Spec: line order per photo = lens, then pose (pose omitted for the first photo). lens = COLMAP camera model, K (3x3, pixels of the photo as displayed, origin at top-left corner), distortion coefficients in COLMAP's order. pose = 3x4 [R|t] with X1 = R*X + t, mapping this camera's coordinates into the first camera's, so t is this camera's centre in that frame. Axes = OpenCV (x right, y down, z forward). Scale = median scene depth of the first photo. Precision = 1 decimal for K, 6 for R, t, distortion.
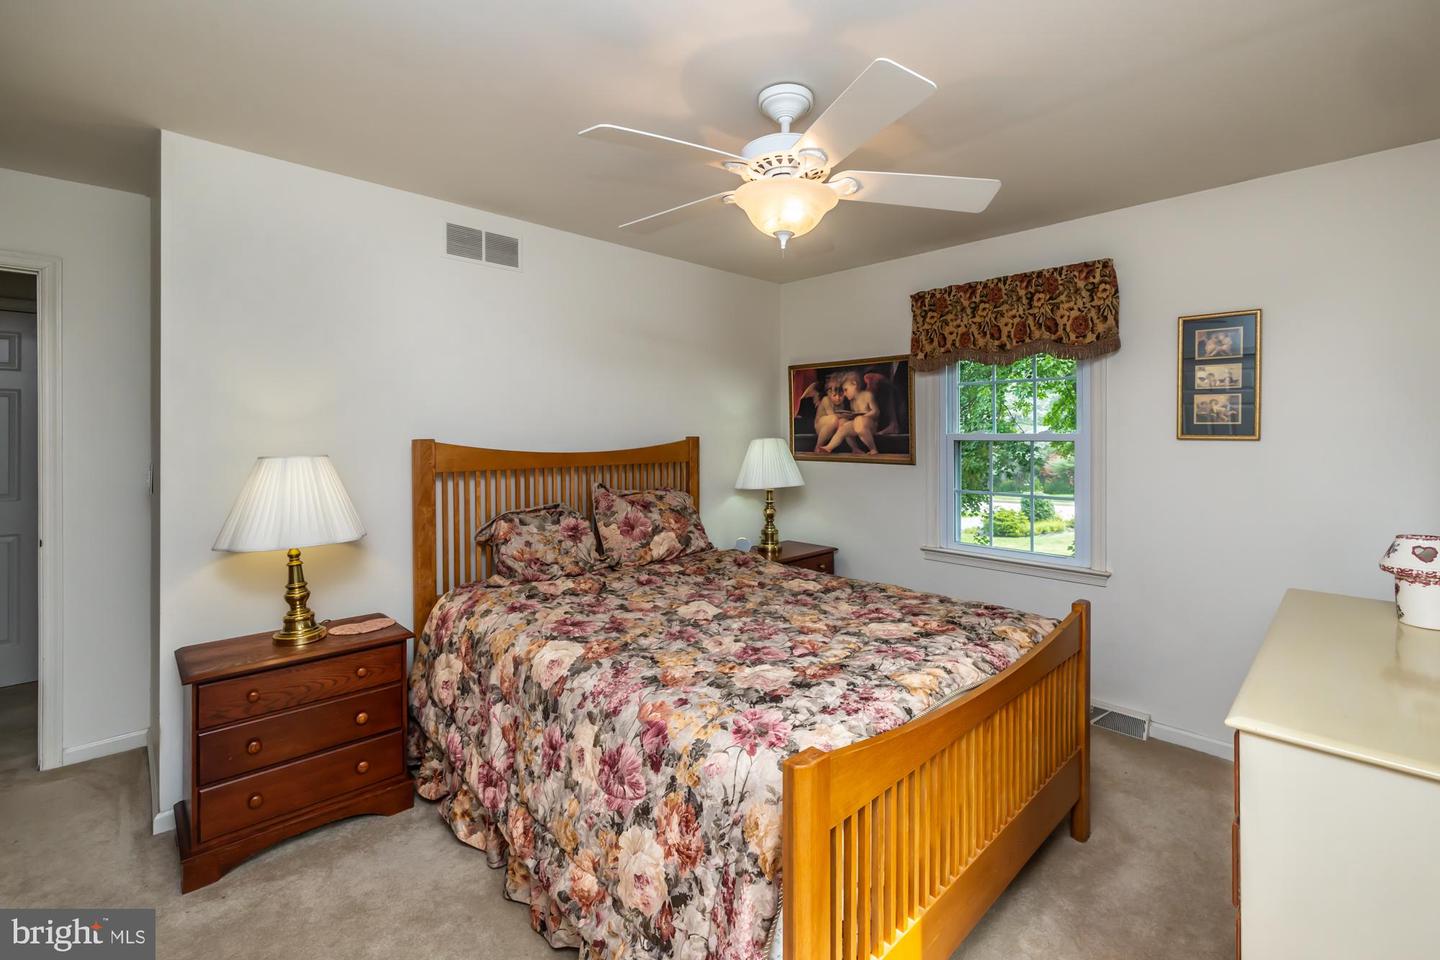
lens RADIAL K [[618.3, 0, 722.4], [0, 618.3, 424.7], [0, 0, 1]] dist [0.000165, 0.000088]
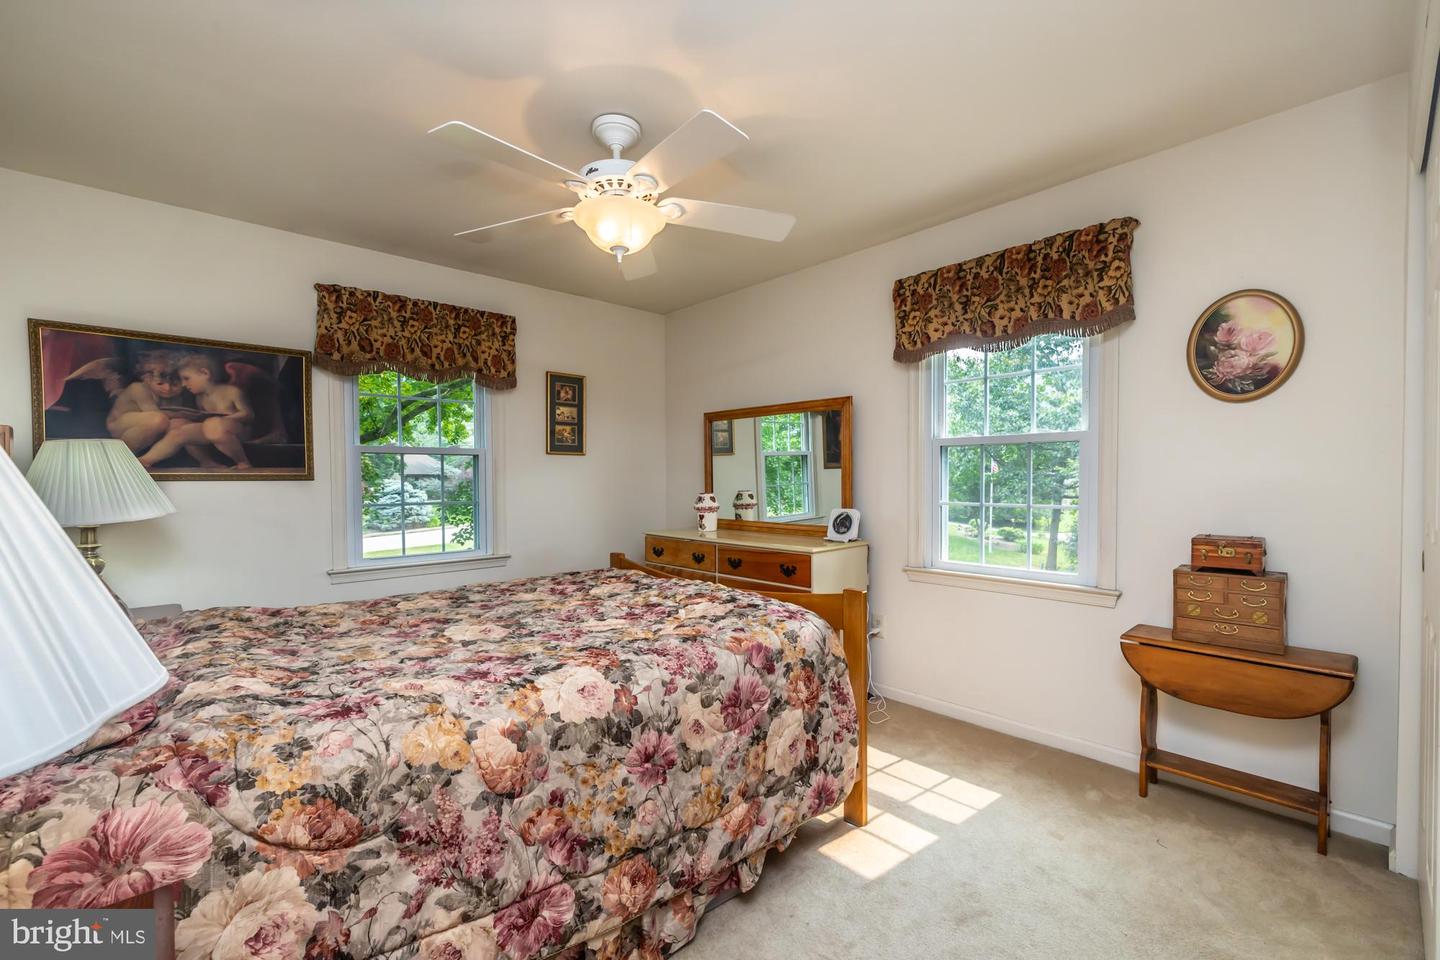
lens RADIAL K [[609.8, 0, 720.0], [0, 609.8, 480.0], [0, 0, 1]] dist [0.000035, -0.000042]
pose [[0.026432, -0.006101, 0.999632, -0.662253], [-0.010157, 0.999928, 0.006372, 0.067753], [-0.999599, -0.010322, 0.026368, 0.509754]]
